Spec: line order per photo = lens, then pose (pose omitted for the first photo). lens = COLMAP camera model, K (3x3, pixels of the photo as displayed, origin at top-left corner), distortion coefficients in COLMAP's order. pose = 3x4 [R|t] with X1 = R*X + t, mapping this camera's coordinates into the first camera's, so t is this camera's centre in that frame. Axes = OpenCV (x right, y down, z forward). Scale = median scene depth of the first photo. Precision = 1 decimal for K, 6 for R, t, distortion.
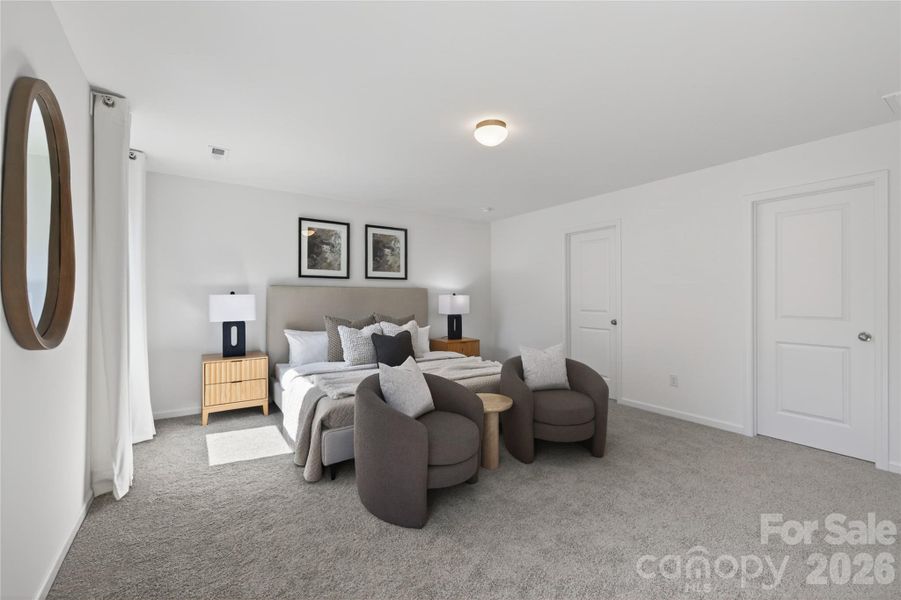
lens RADIAL K [[372.3, 0, 452.0], [0, 372.3, 297.5], [0, 0, 1]] dist [-0.003703, -0.000156]
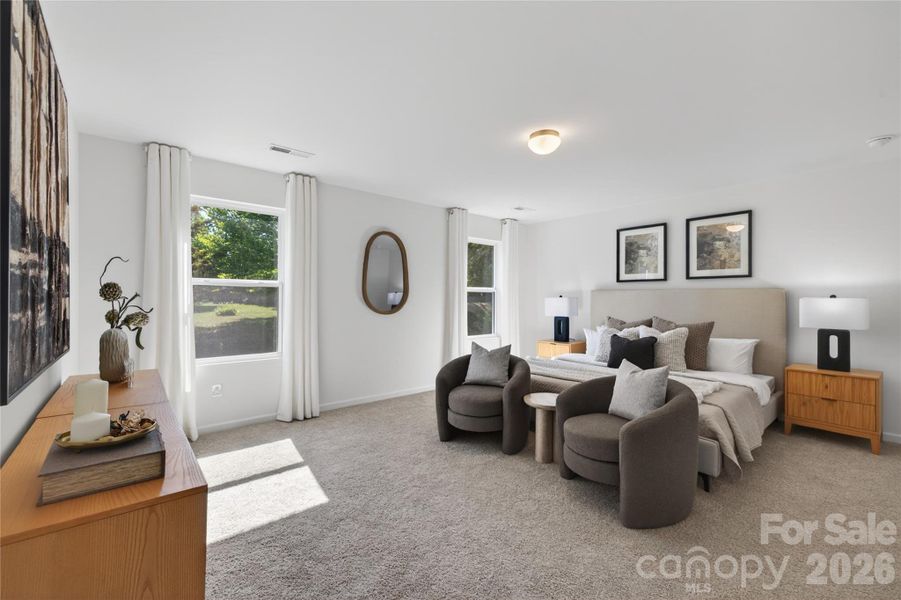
lens RADIAL K [[372.3, 0, 450.4], [0, 372.3, 299.7], [0, 0, 1]] dist [-0.003703, -0.000156]
pose [[0.091102, 0.004935, -0.995829, 0.613267], [-0.004770, 0.999978, 0.004519, -0.003283], [0.995830, 0.004339, 0.091123, 0.354425]]
